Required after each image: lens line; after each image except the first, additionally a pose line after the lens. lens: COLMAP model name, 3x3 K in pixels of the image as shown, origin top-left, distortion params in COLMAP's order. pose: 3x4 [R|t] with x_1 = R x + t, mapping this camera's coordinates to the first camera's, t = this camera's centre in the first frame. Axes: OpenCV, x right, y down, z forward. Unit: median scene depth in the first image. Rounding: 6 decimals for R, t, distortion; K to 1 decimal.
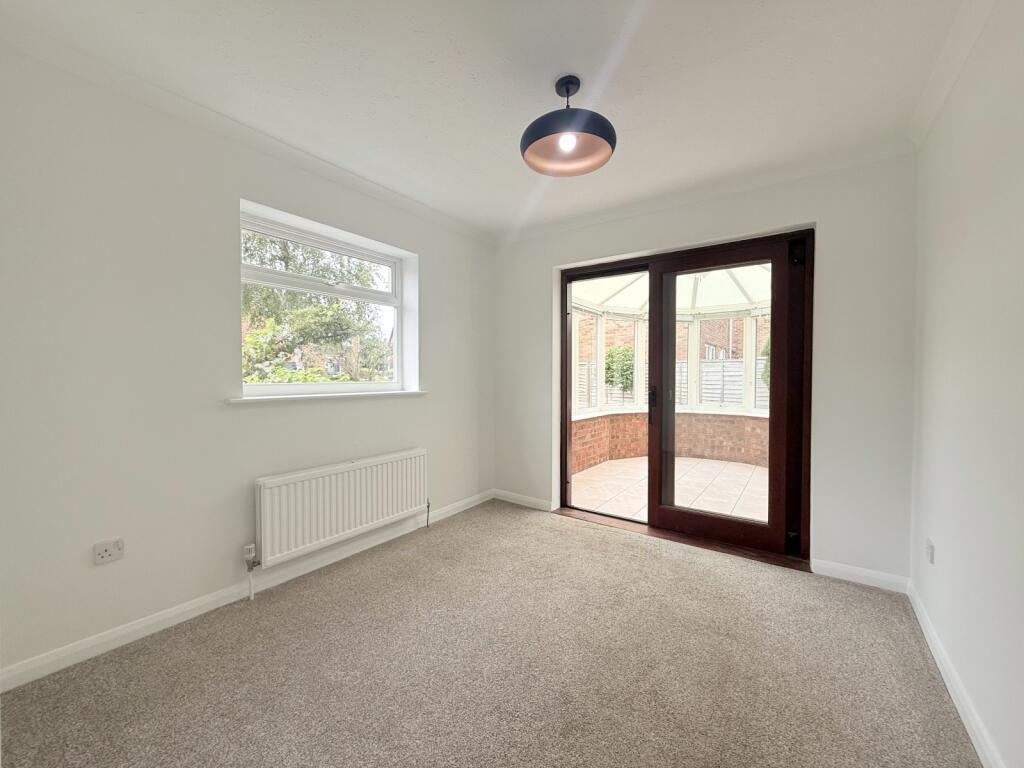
lens RADIAL K [[410.9, 0, 513.6], [0, 410.9, 385.4], [0, 0, 1]] dist [0.001038, 0.000144]
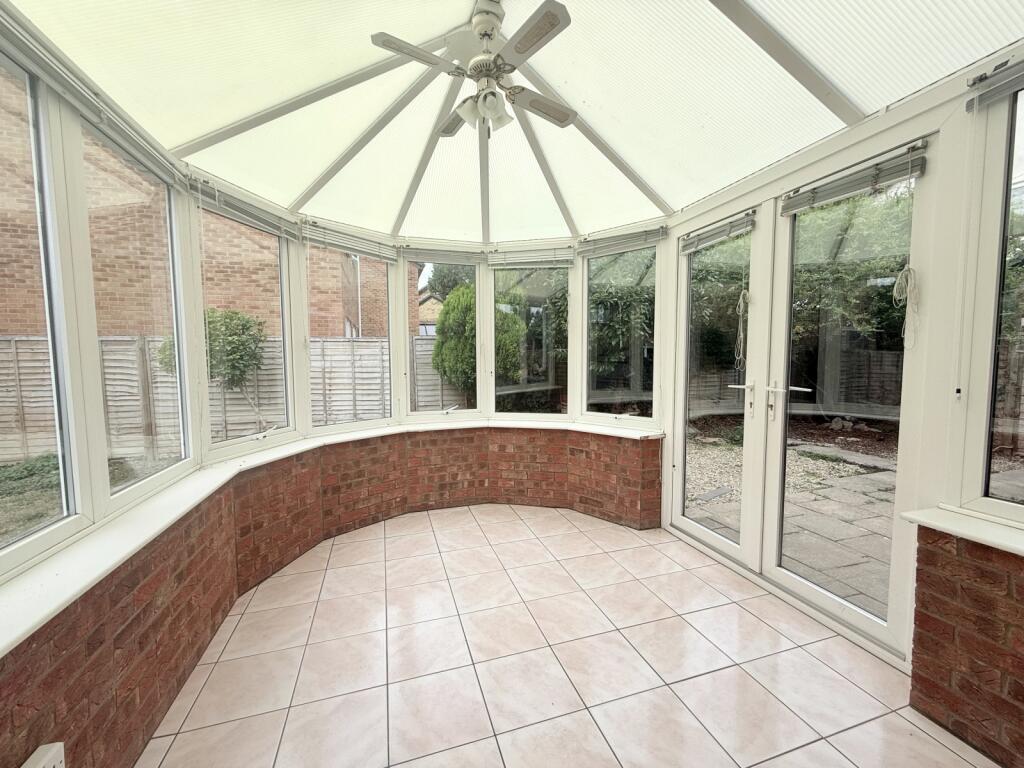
lens RADIAL K [[410.9, 0, 513.6], [0, 410.9, 385.4], [0, 0, 1]] dist [0.001038, 0.000144]
pose [[0.601995, -0.058496, 0.796354, 0.099021], [0.025129, 0.998207, 0.054326, -0.019556], [-0.798104, -0.012692, 0.602386, 0.581905]]
